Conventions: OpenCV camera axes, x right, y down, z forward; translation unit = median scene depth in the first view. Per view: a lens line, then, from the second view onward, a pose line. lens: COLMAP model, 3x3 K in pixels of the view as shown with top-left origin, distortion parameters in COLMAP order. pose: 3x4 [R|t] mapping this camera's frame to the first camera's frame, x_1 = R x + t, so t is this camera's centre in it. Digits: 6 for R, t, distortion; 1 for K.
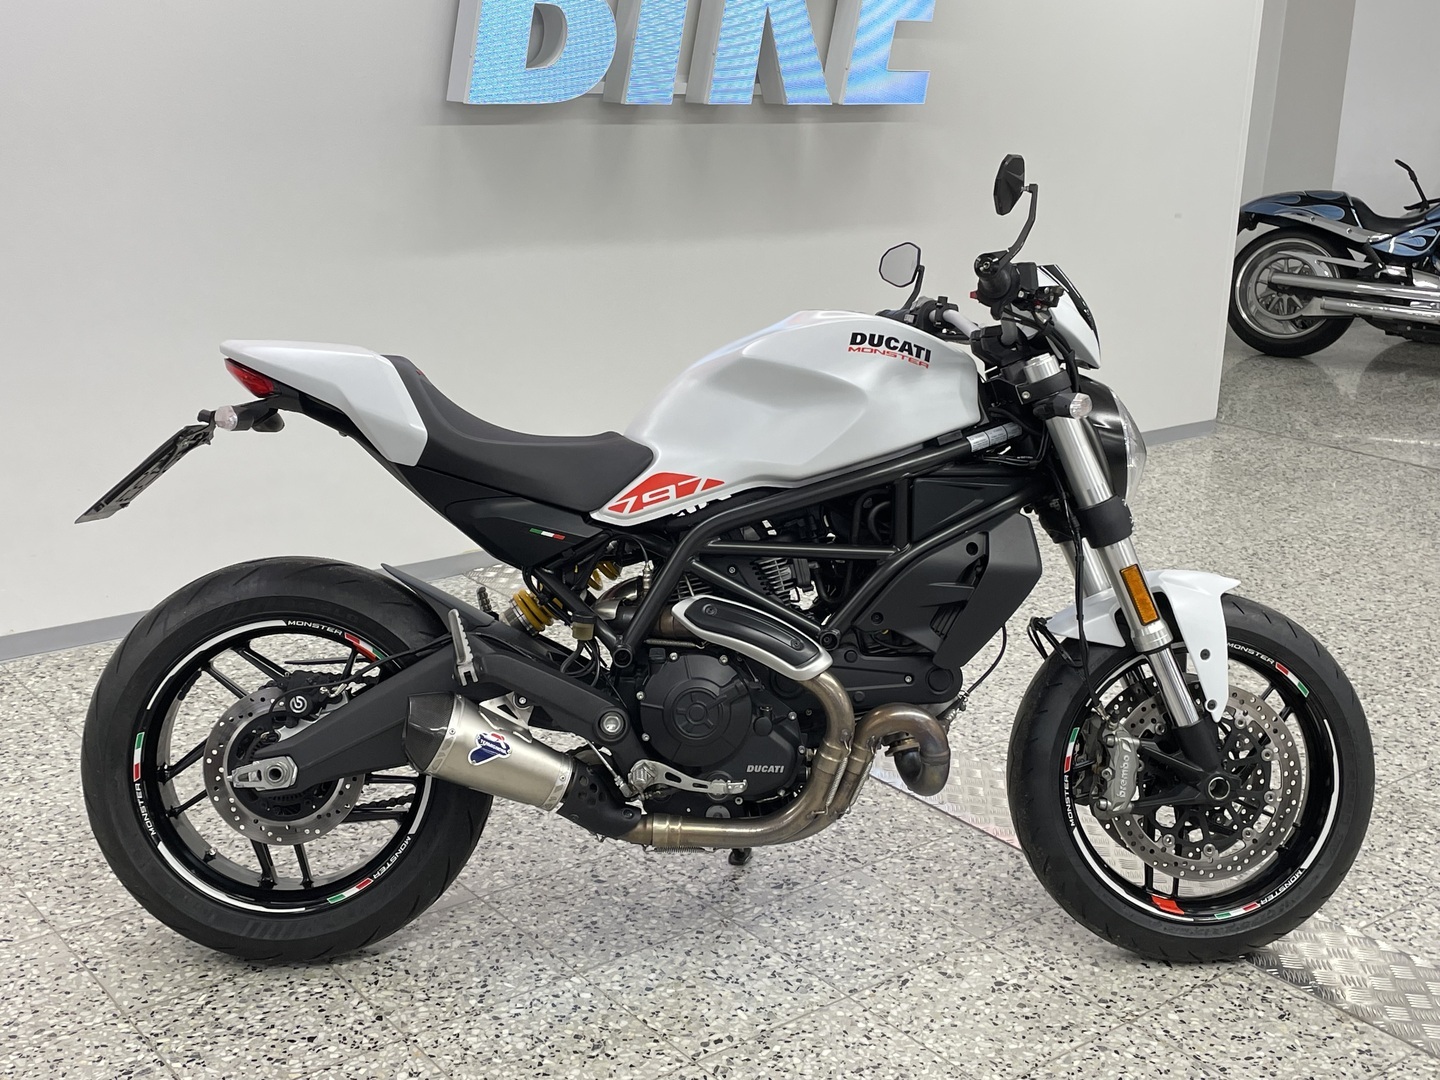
lens RADIAL K [[1718.0, 0, 730.2], [0, 1718.0, 501.6], [0, 0, 1]] dist [0.053458, 0.000000]
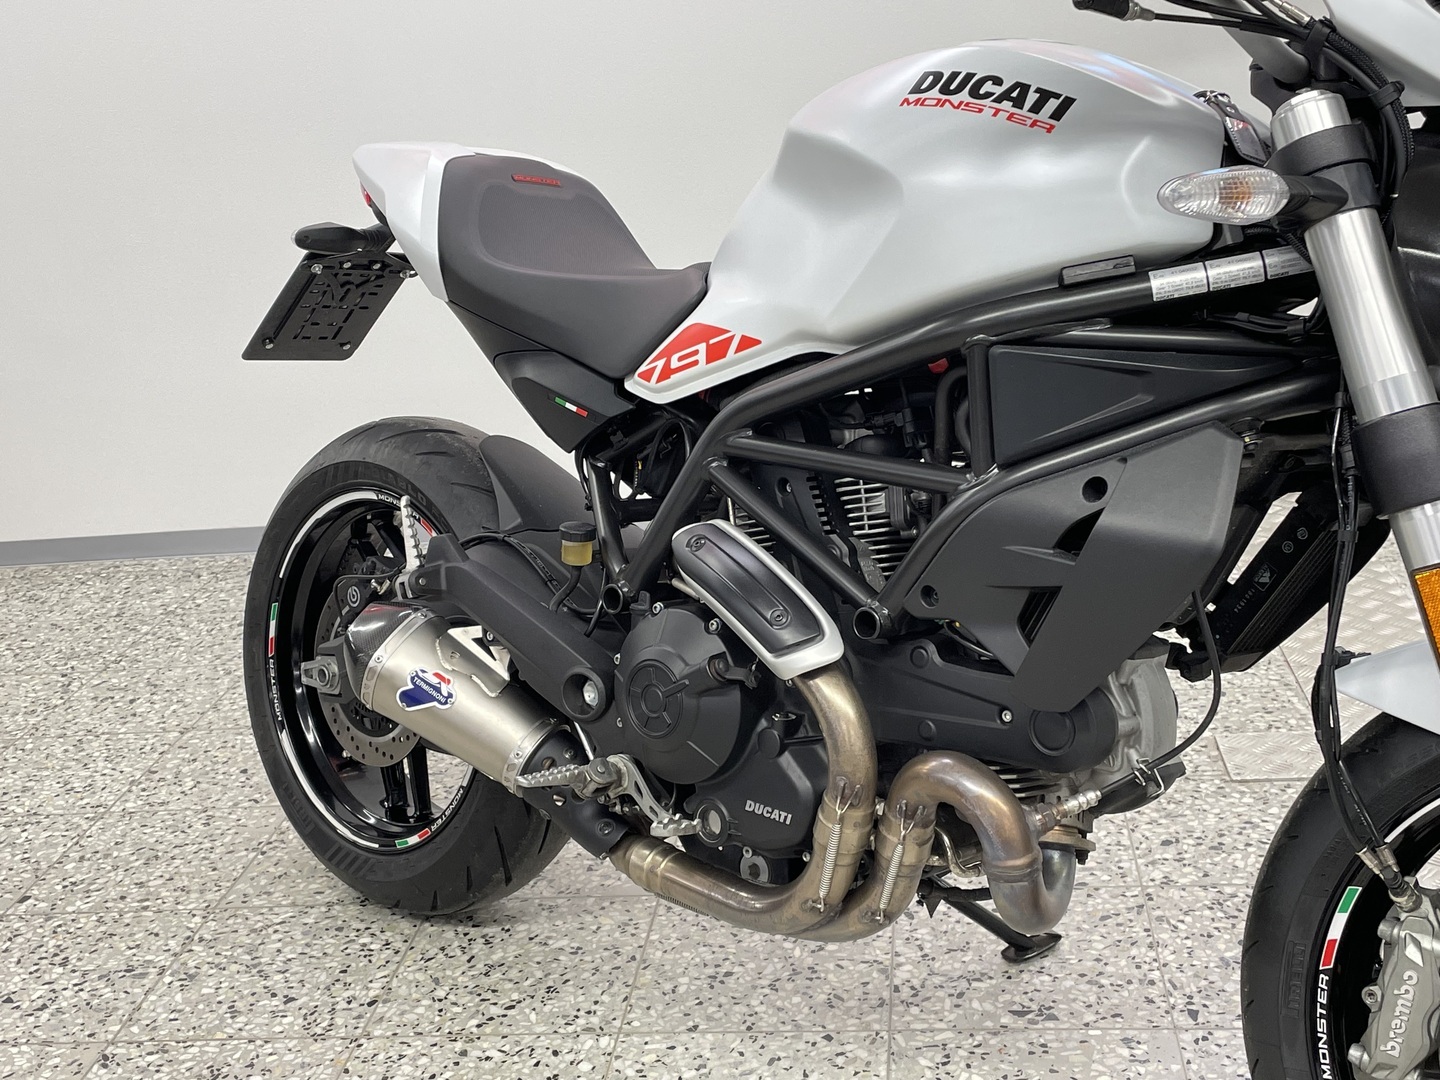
lens RADIAL K [[1718.0, 0, 703.9], [0, 1718.0, 559.8], [0, 0, 1]] dist [0.053458, 0.000000]
pose [[0.682649, 0.129024, -0.719266, 0.431899], [-0.071074, 0.991345, 0.110376, -0.000155], [0.727282, -0.024227, 0.685911, 0.559811]]
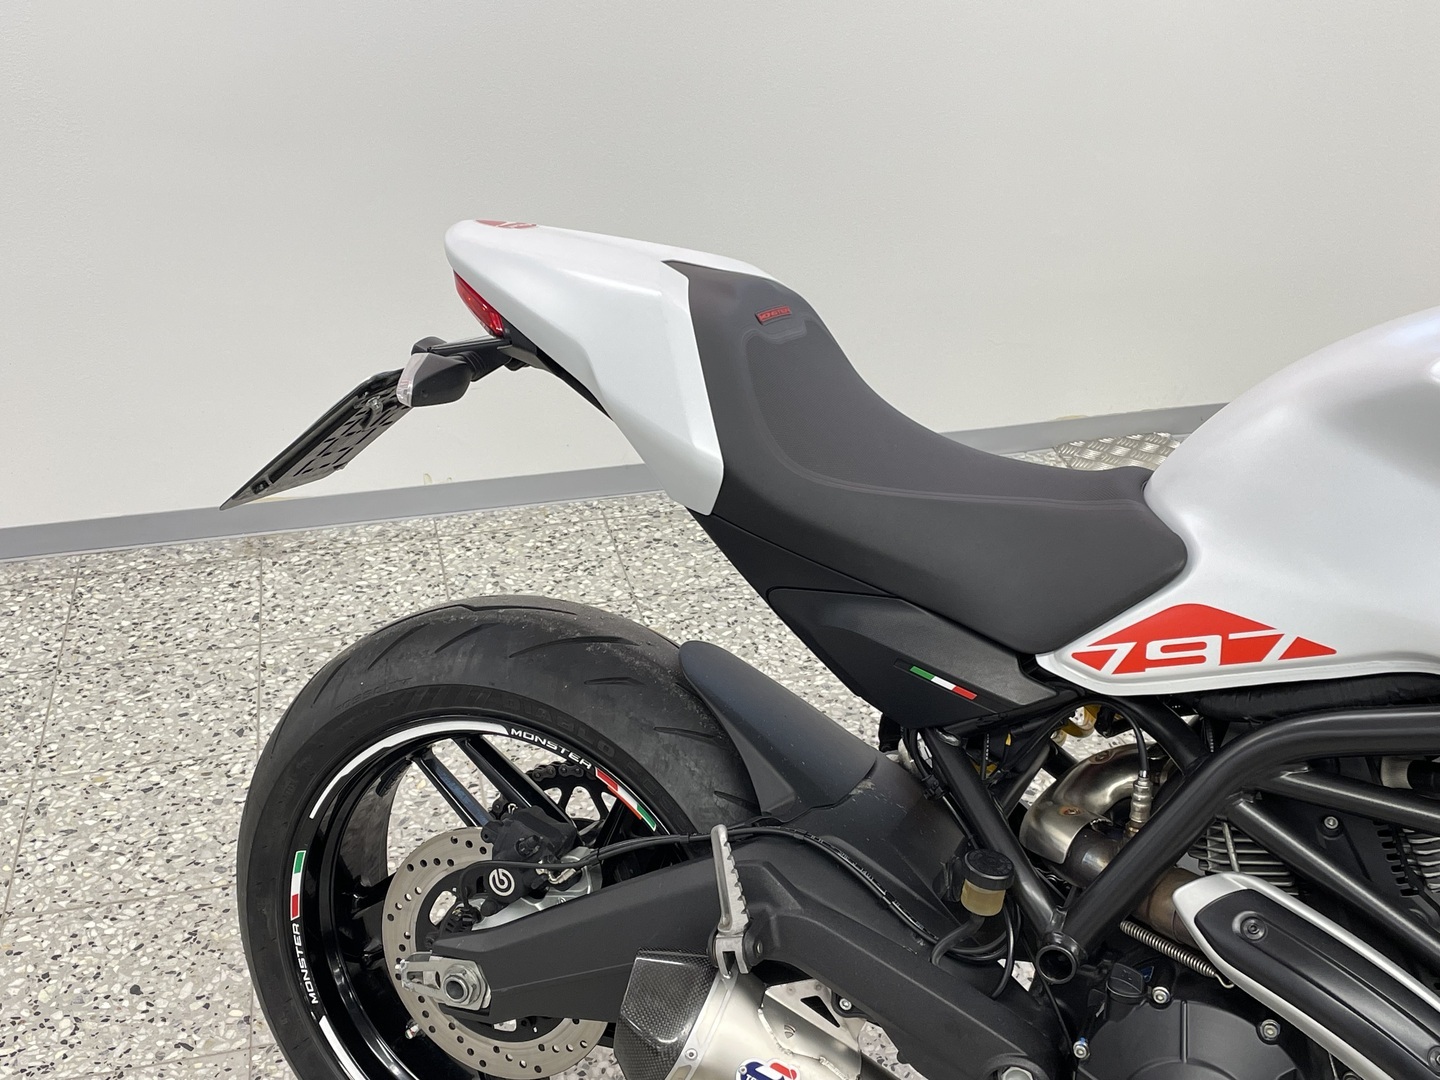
lens RADIAL K [[1718.0, 0, 710.8], [0, 1718.0, 546.7], [0, 0, 1]] dist [0.053458, 0.000000]
pose [[0.893750, 0.168360, -0.415771, 0.033559], [-0.075815, 0.970253, 0.229915, -0.128204], [0.442111, -0.173965, 0.879928, 0.534698]]
